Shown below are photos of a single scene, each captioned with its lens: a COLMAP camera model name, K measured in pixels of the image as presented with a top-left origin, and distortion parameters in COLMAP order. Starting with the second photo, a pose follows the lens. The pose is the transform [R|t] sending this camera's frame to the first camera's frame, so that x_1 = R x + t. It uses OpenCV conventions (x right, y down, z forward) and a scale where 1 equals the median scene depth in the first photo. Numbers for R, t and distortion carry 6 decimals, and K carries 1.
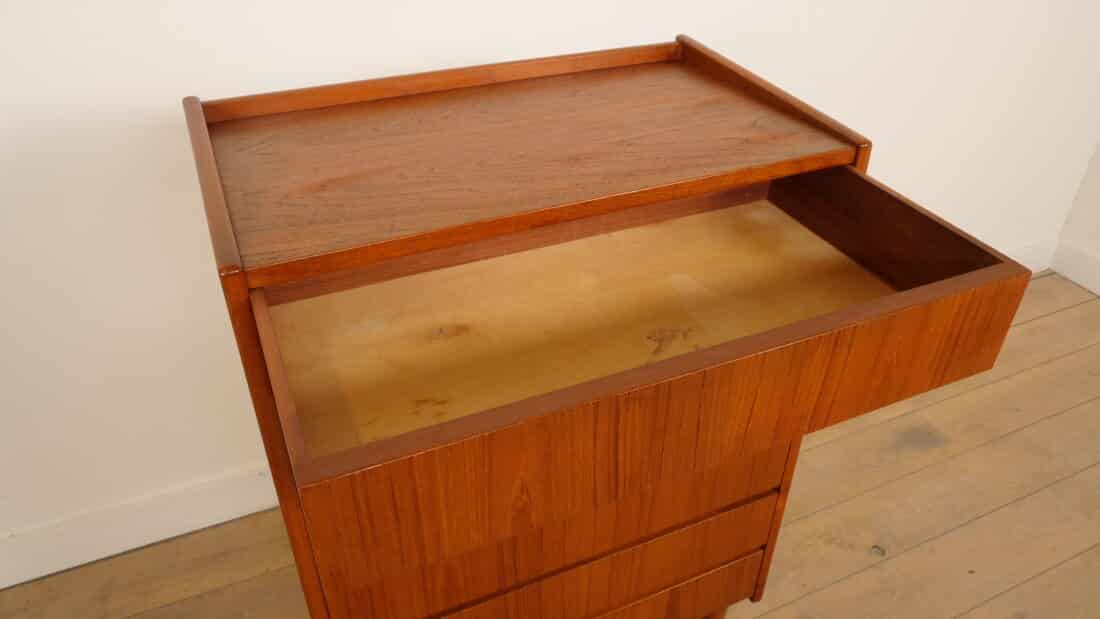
lens RADIAL K [[800.9, 0, 547.3], [0, 800.9, 309.0], [0, 0, 1]] dist [-0.037301, -0.000800]
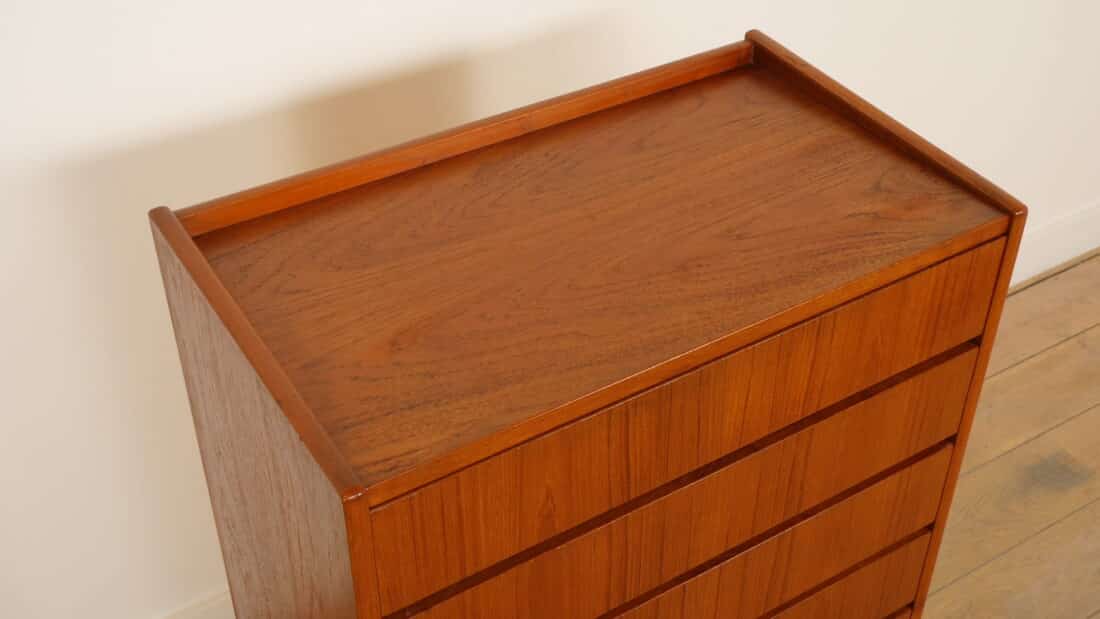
lens RADIAL K [[1309.6, 0, 551.5], [0, 1309.6, 309.5], [0, 0, 1]] dist [0.039392, 0.000000]
pose [[0.989990, -0.087112, 0.111049, -0.228985], [0.080935, 0.994973, 0.058974, -0.216373], [-0.115629, -0.049396, 0.992064, -0.285331]]
